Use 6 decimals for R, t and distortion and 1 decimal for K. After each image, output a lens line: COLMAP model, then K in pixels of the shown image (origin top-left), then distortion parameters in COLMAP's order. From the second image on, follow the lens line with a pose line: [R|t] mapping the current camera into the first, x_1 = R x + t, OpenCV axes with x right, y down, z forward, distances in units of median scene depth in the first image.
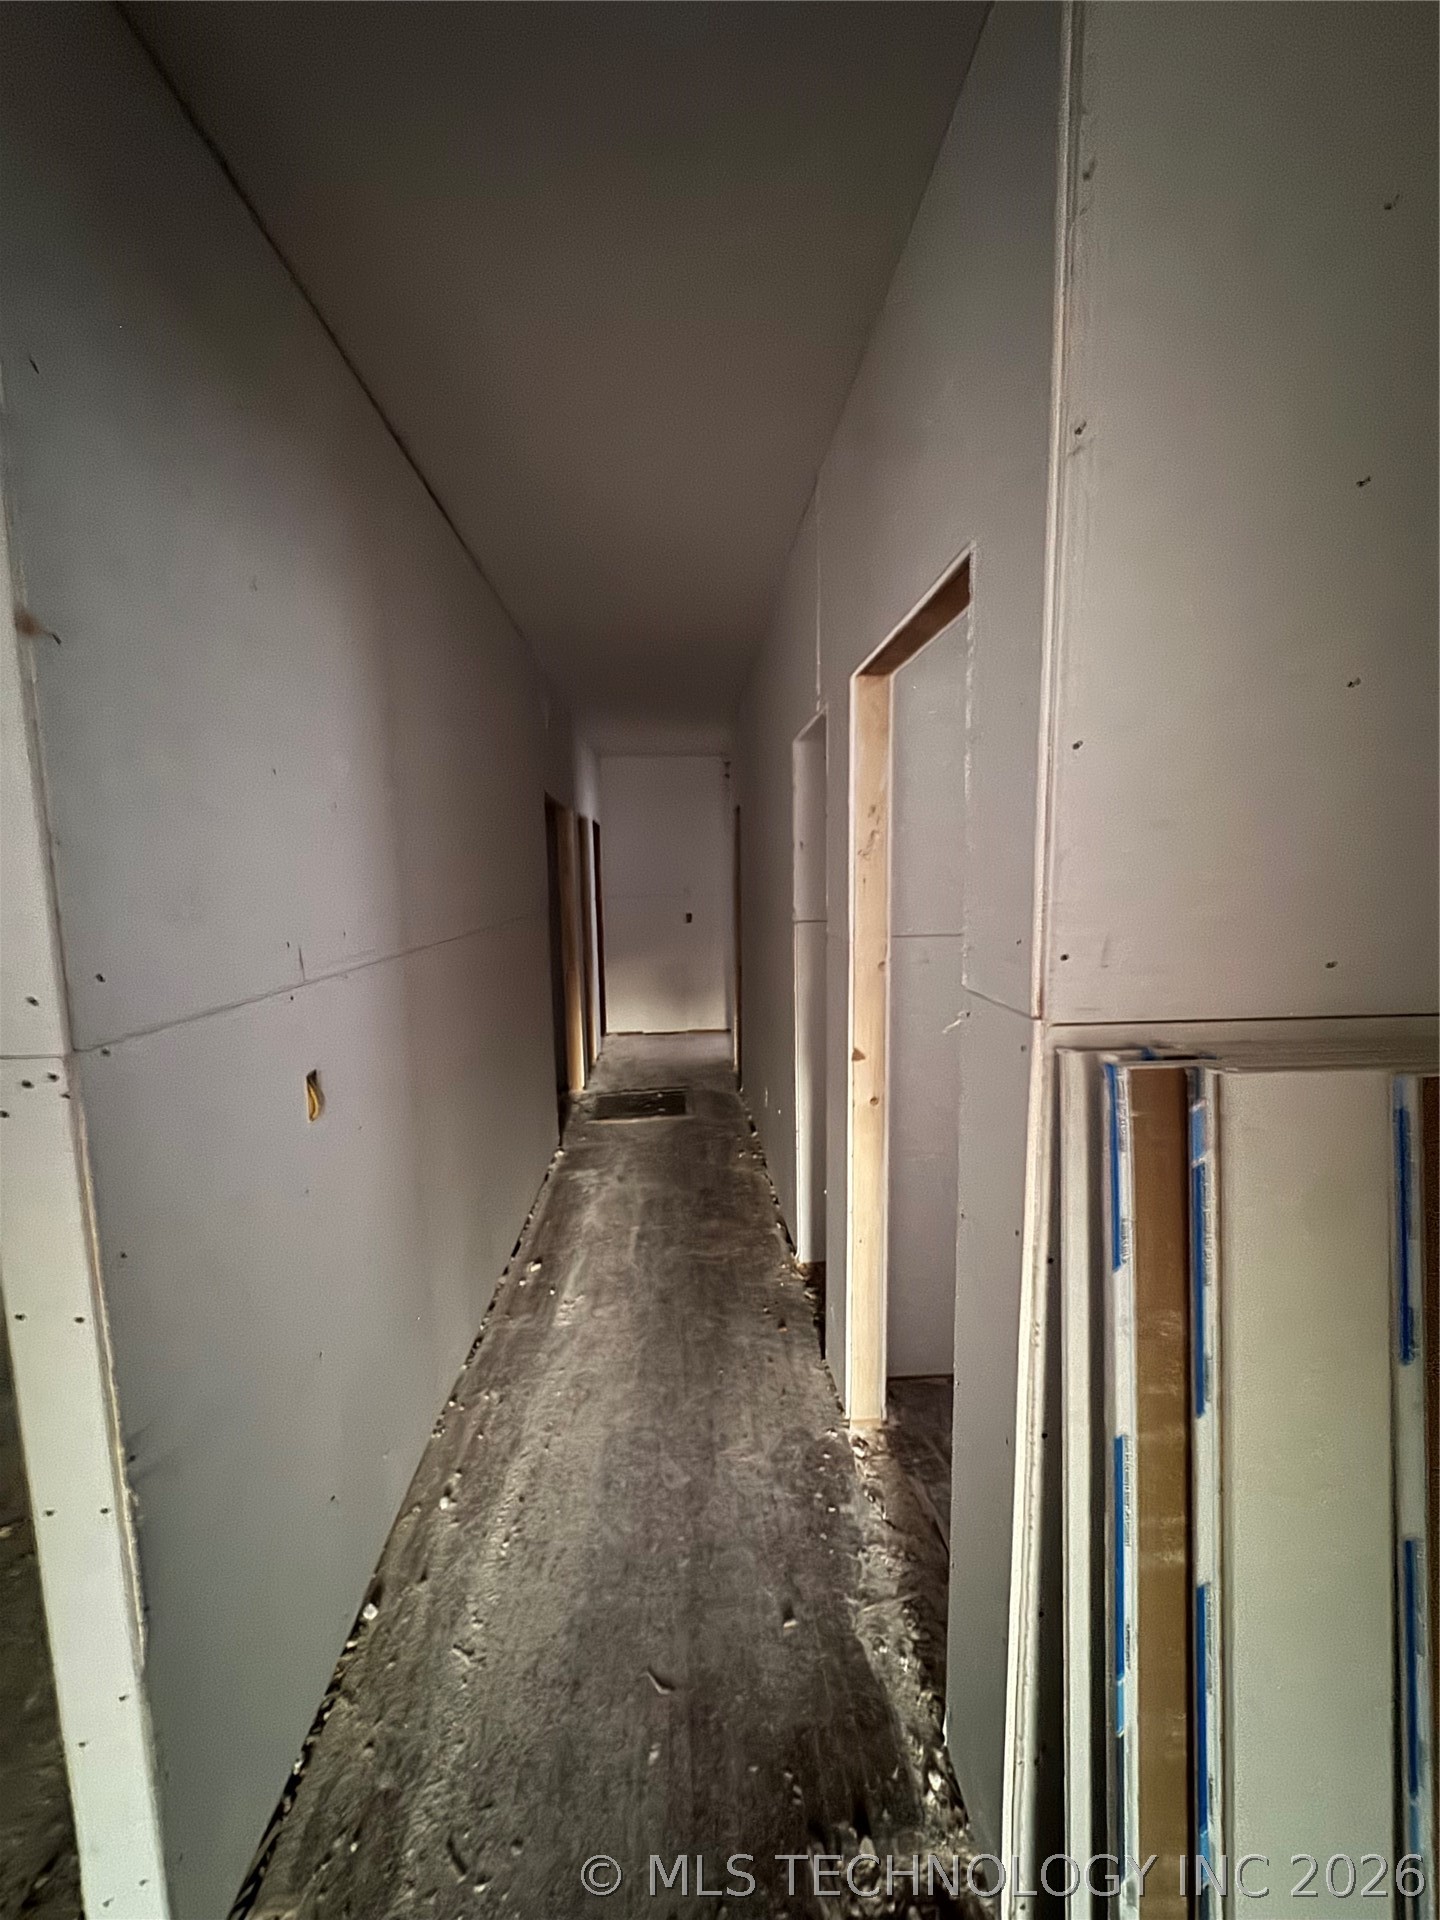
lens RADIAL K [[763.6, 0, 720.0], [0, 763.6, 960.0], [0, 0, 1]] dist [-0.000844, -0.000139]
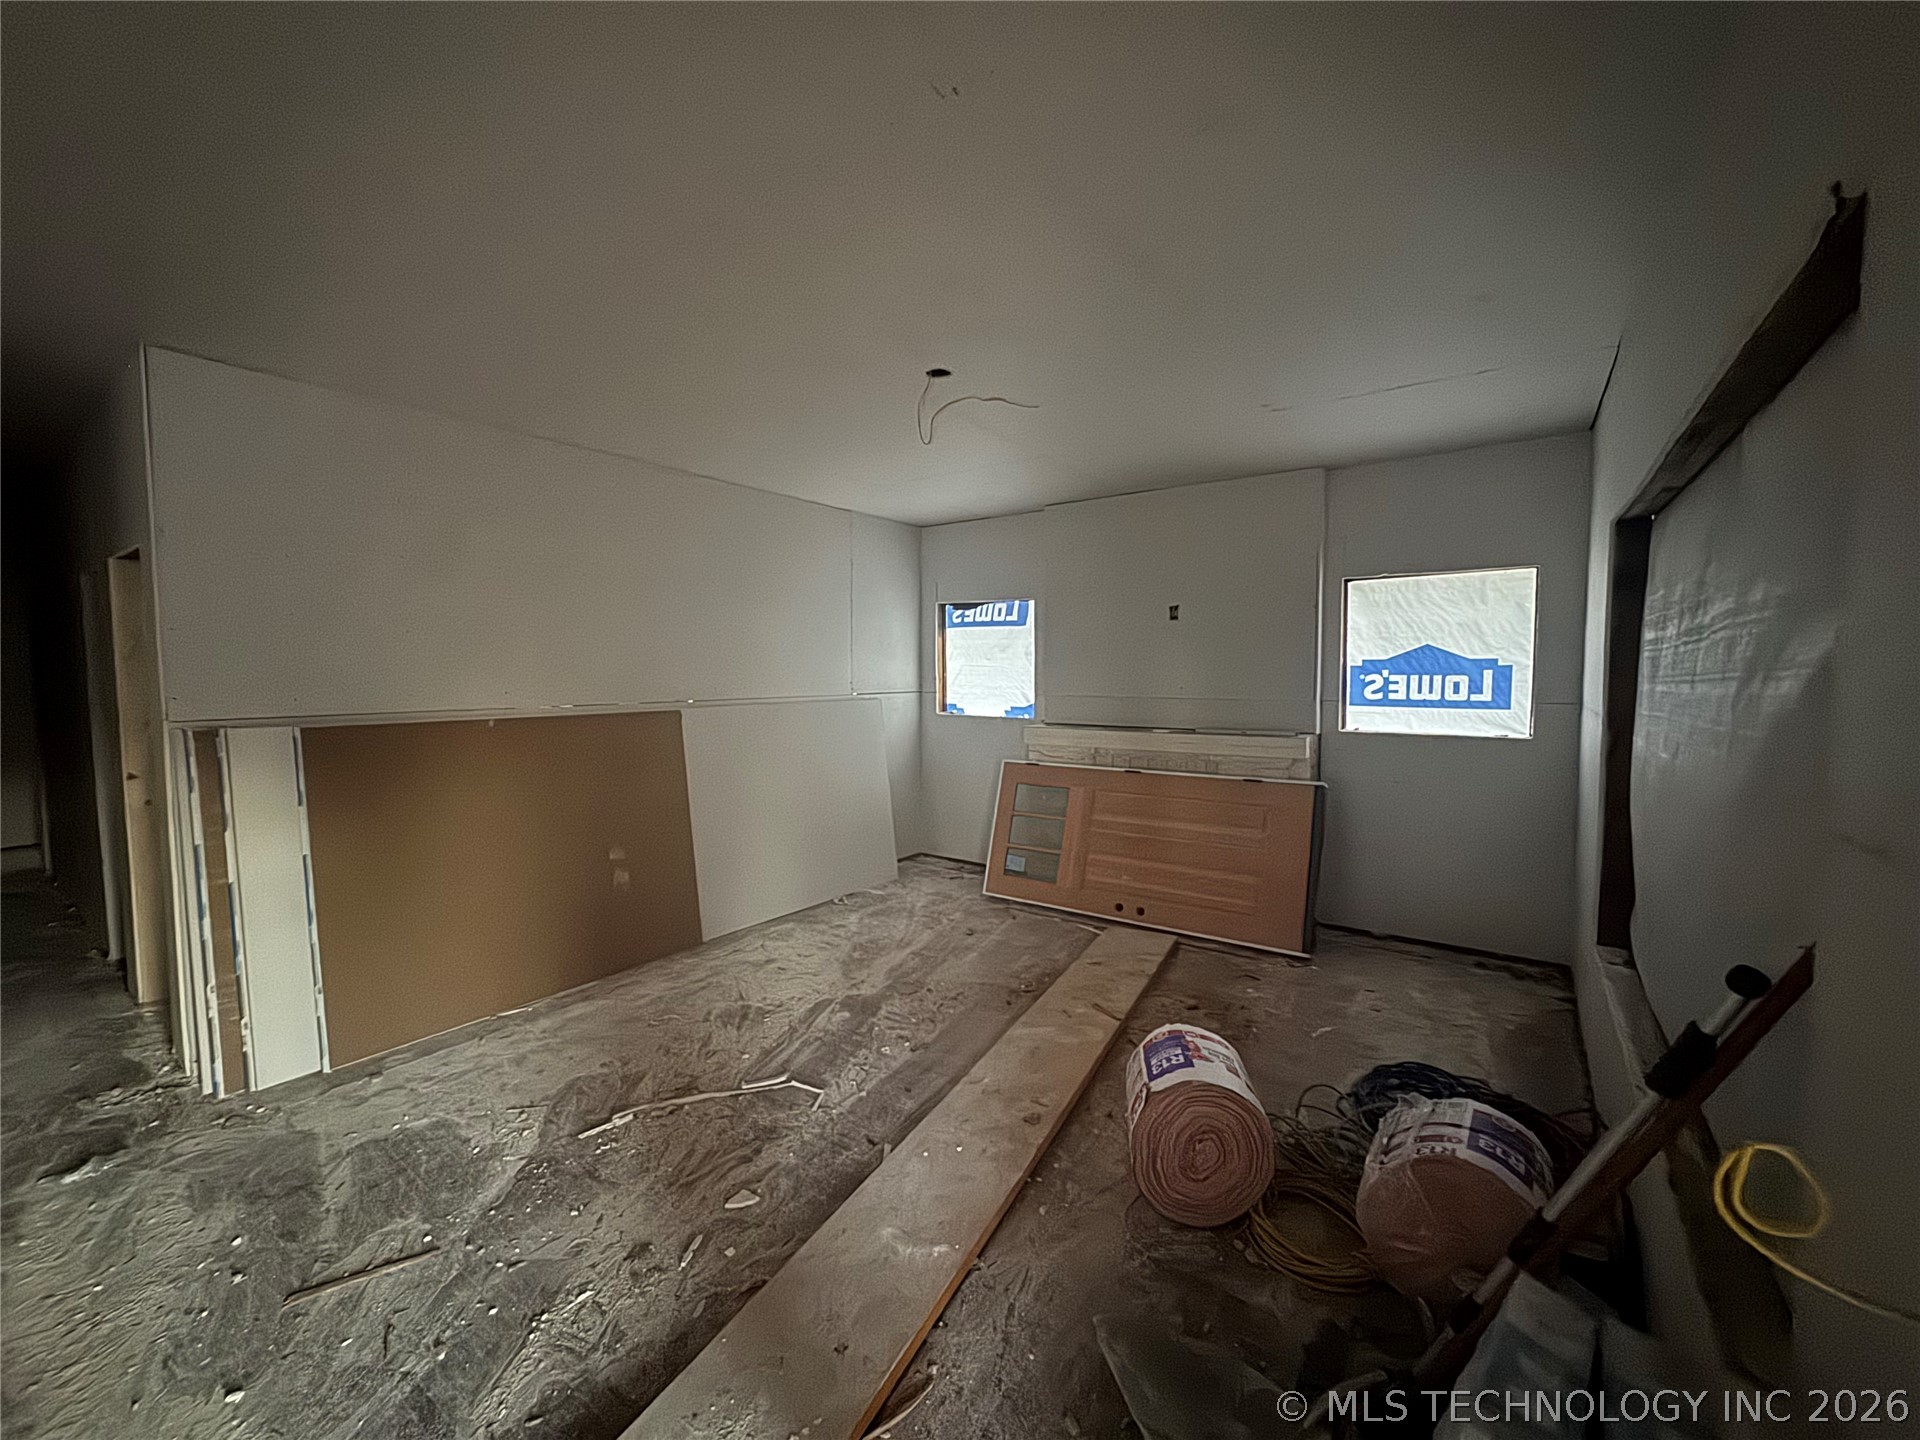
lens RADIAL K [[763.6, 0, 960.4], [0, 763.6, 712.4], [0, 0, 1]] dist [-0.000844, -0.000139]
pose [[0.633547, -0.034115, 0.772952, 0.096767], [0.081240, 0.996438, -0.022609, 0.406022], [-0.769427, 0.077119, 0.634062, -3.631938]]
